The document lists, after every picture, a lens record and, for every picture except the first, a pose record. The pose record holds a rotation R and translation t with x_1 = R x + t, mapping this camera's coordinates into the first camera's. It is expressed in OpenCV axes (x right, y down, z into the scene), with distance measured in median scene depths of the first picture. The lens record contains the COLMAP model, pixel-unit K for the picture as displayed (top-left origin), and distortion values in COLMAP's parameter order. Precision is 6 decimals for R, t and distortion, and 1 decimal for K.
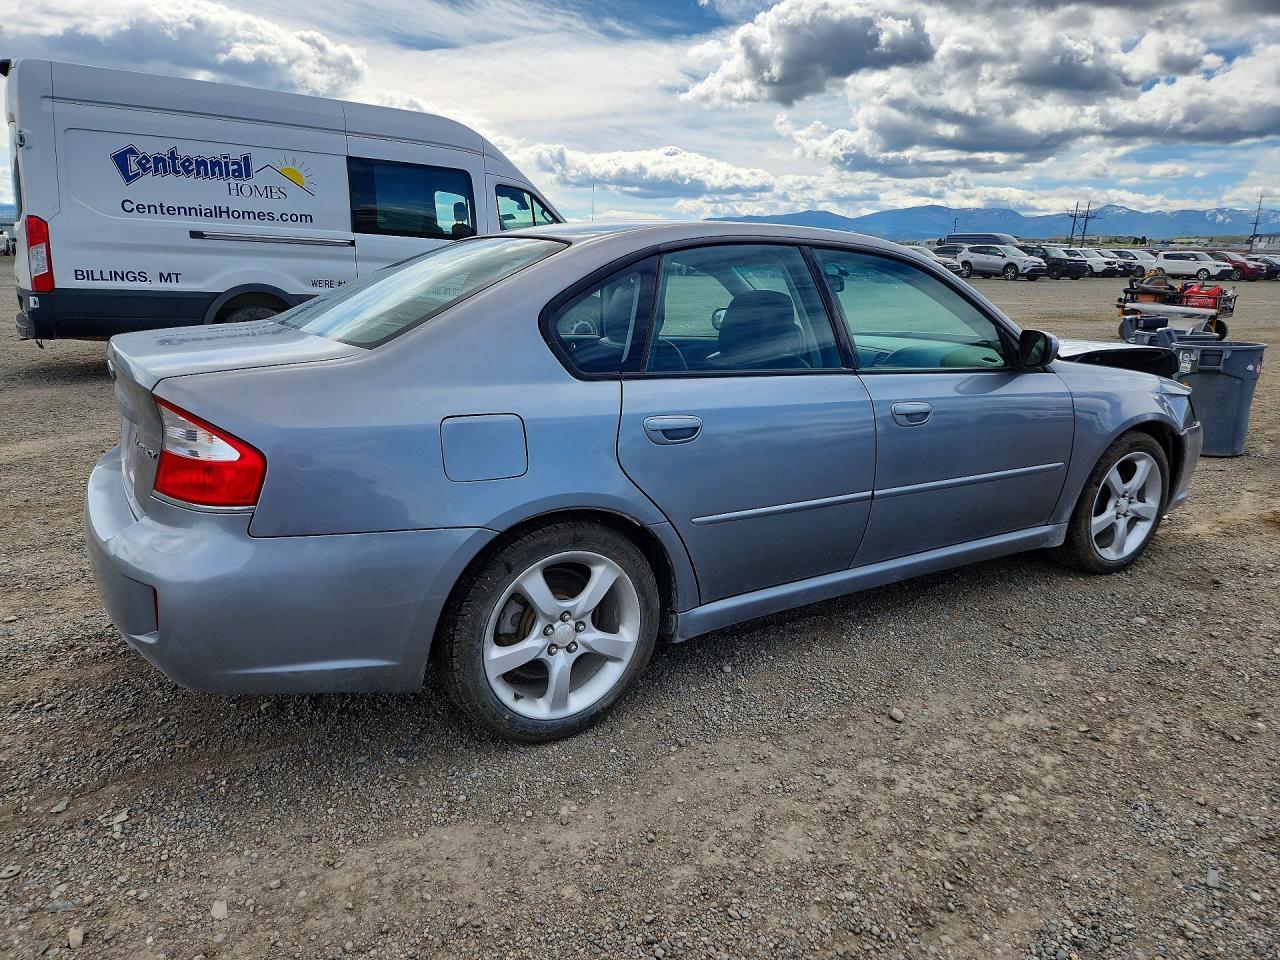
lens RADIAL K [[915.2, 0, 640.7], [0, 915.2, 486.2], [0, 0, 1]] dist [0.051362, -0.005088]
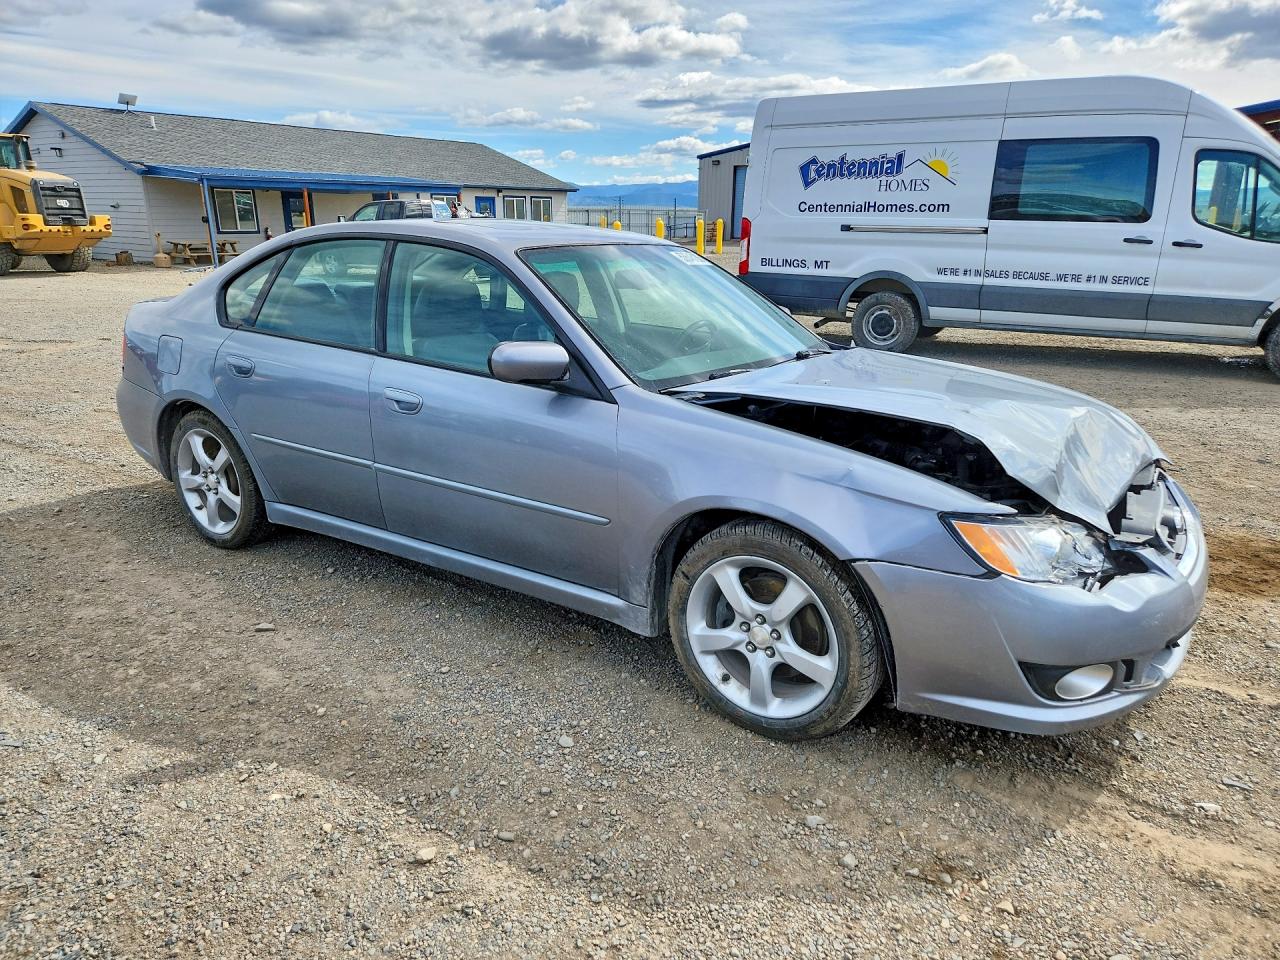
lens RADIAL K [[974.9, 0, 642.6], [0, 974.9, 475.9], [0, 0, 1]] dist [0.051050, -0.000650]
pose [[0.332696, 0.218071, -0.917474, 0.975216], [-0.224660, 0.963213, 0.147476, -0.152589], [0.915883, 0.157055, 0.369449, 0.578566]]
